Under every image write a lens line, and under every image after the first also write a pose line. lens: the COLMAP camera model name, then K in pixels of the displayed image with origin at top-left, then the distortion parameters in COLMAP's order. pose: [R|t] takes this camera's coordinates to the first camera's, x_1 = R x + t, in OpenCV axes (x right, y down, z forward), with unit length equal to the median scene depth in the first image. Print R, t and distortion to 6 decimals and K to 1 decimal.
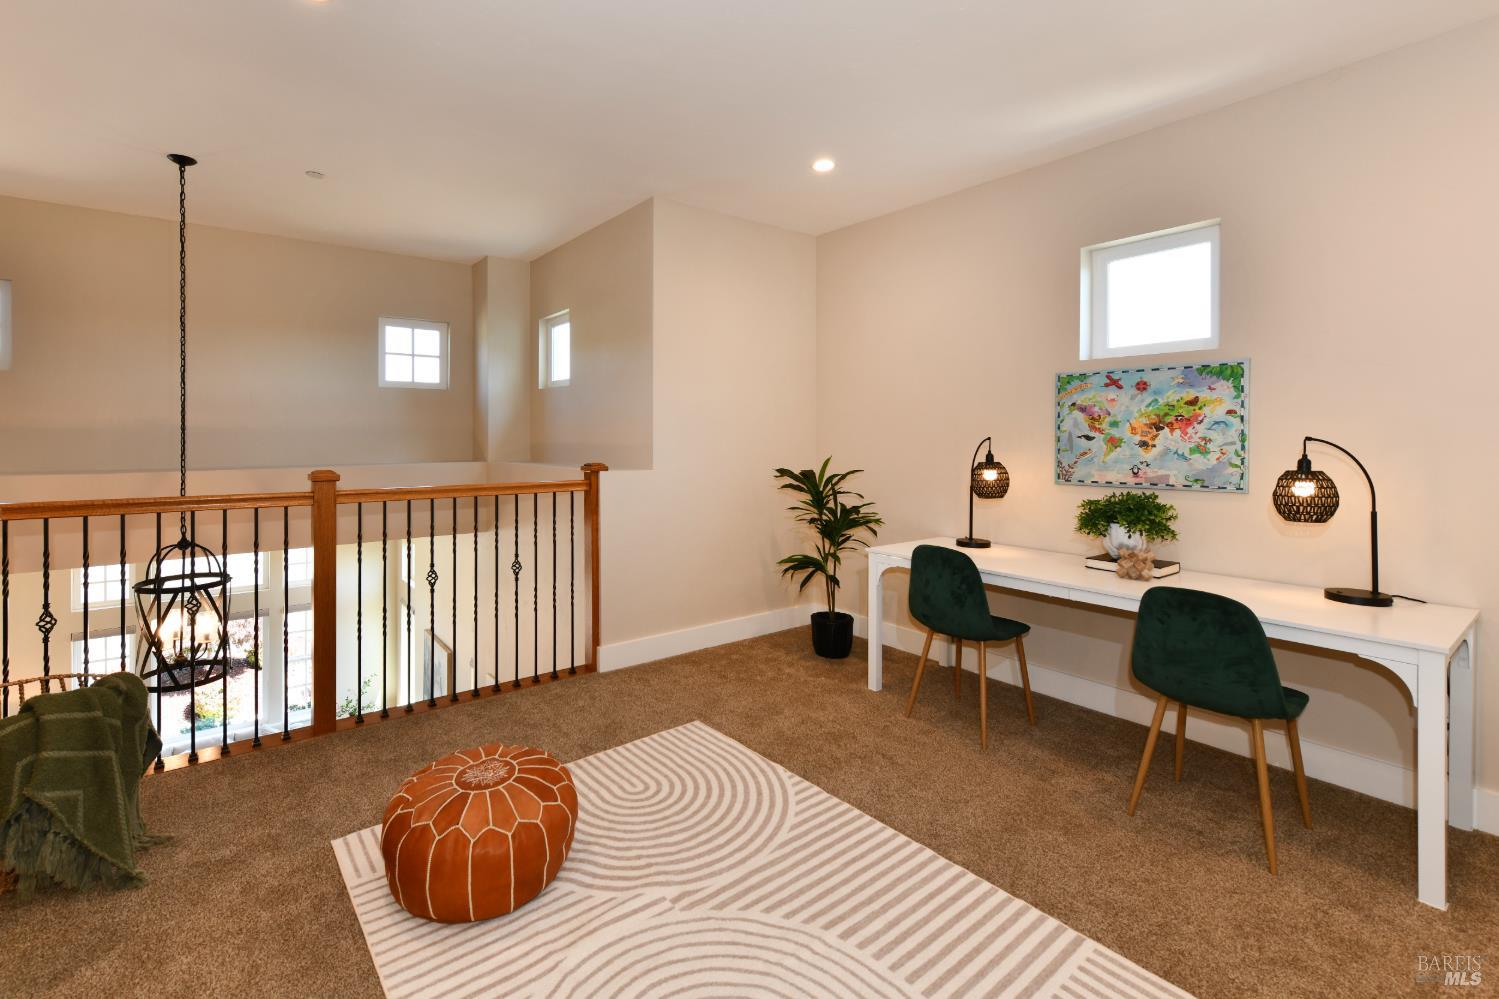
lens RADIAL K [[678.9, 0, 705.1], [0, 678.9, 436.4], [0, 0, 1]] dist [-0.003539, 0.000603]
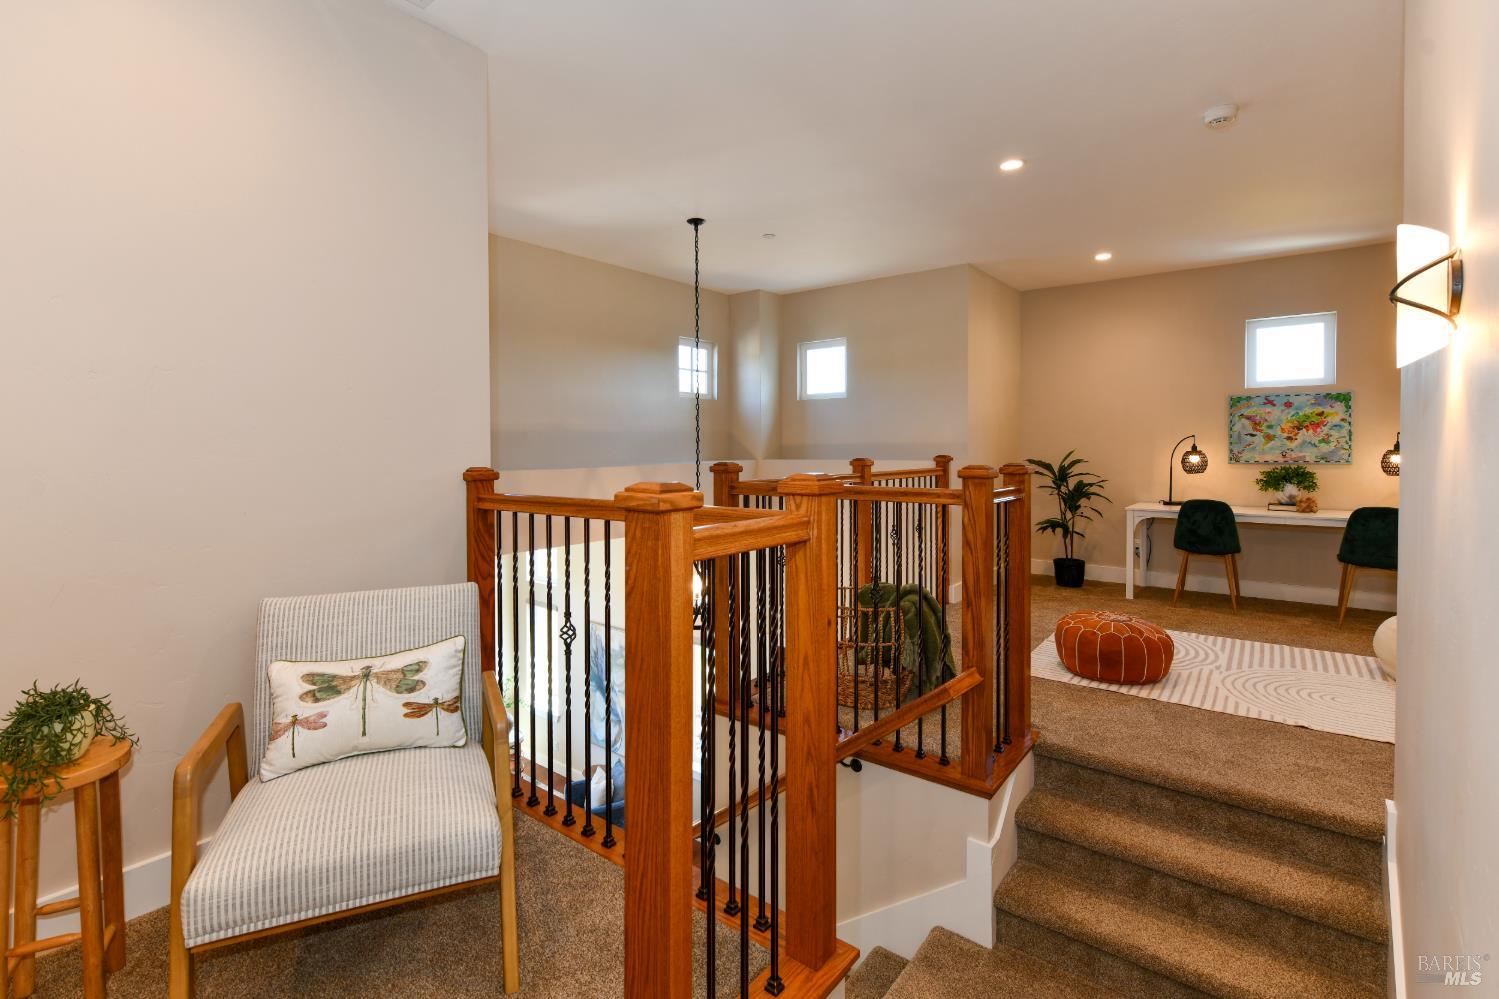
lens RADIAL K [[722.2, 0, 748.1], [0, 722.2, 453.4], [0, 0, 1]] dist [0.001487, -0.000275]
pose [[0.959503, -0.010104, 0.281518, -1.157138], [0.007529, 0.999919, 0.010226, 0.020224], [-0.281599, -0.007693, 0.959501, -0.367301]]
